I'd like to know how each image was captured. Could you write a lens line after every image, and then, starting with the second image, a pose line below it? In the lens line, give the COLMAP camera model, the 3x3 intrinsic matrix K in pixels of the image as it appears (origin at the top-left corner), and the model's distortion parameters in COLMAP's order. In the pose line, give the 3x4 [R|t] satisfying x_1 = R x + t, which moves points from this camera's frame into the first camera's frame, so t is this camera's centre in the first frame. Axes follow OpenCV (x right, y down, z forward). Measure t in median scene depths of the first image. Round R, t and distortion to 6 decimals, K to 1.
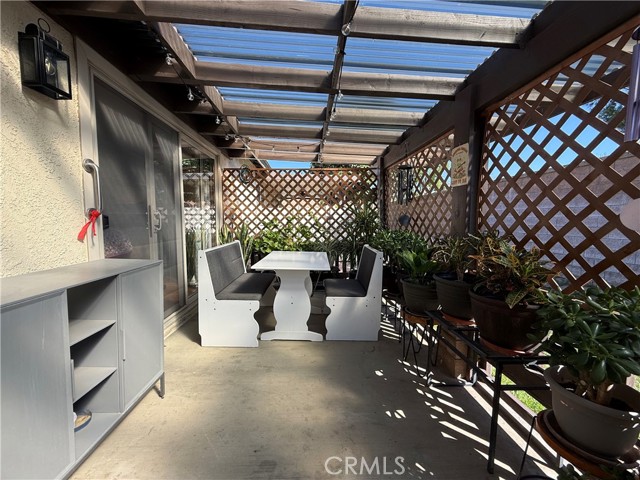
lens RADIAL K [[258.3, 0, 308.7], [0, 258.3, 238.8], [0, 0, 1]] dist [0.024087, 0.000015]
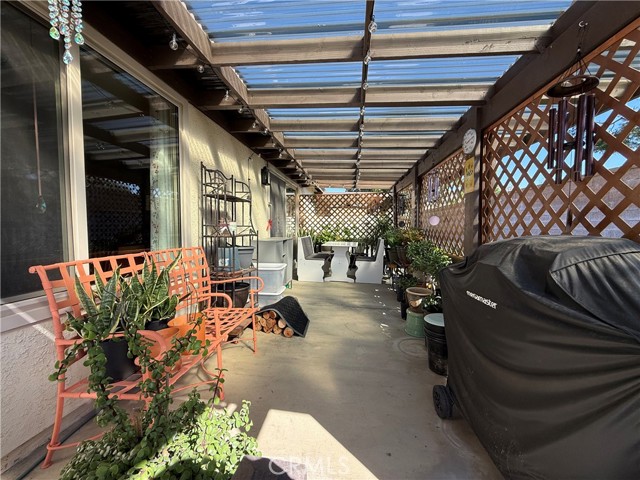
lens RADIAL K [[255.3, 0, 317.4], [0, 255.3, 239.9], [0, 0, 1]] dist [0.000649, -0.000015]
pose [[0.989600, 0.009094, -0.143562, 0.032722], [-0.011919, 0.999752, -0.018832, 0.058249], [0.143355, 0.020347, 0.989462, -0.641783]]
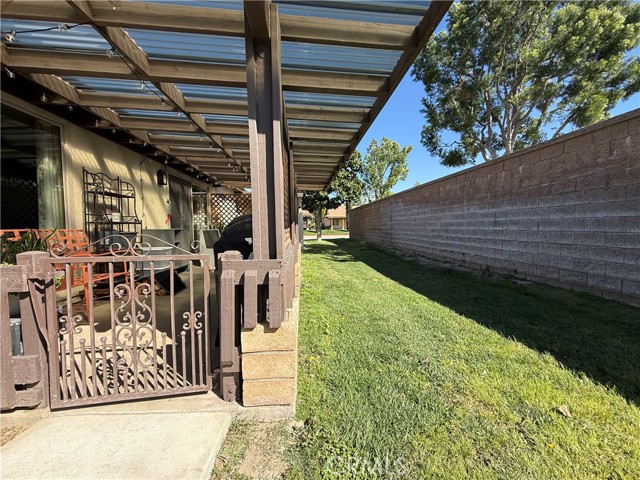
lens RADIAL K [[255.3, 0, 317.4], [0, 255.3, 239.9], [0, 0, 1]] dist [0.000649, -0.000015]
pose [[0.998596, -0.007584, 0.052428, 0.349253], [0.008713, 0.999735, -0.021323, 0.117422], [-0.052253, 0.021750, 0.998397, -0.913309]]
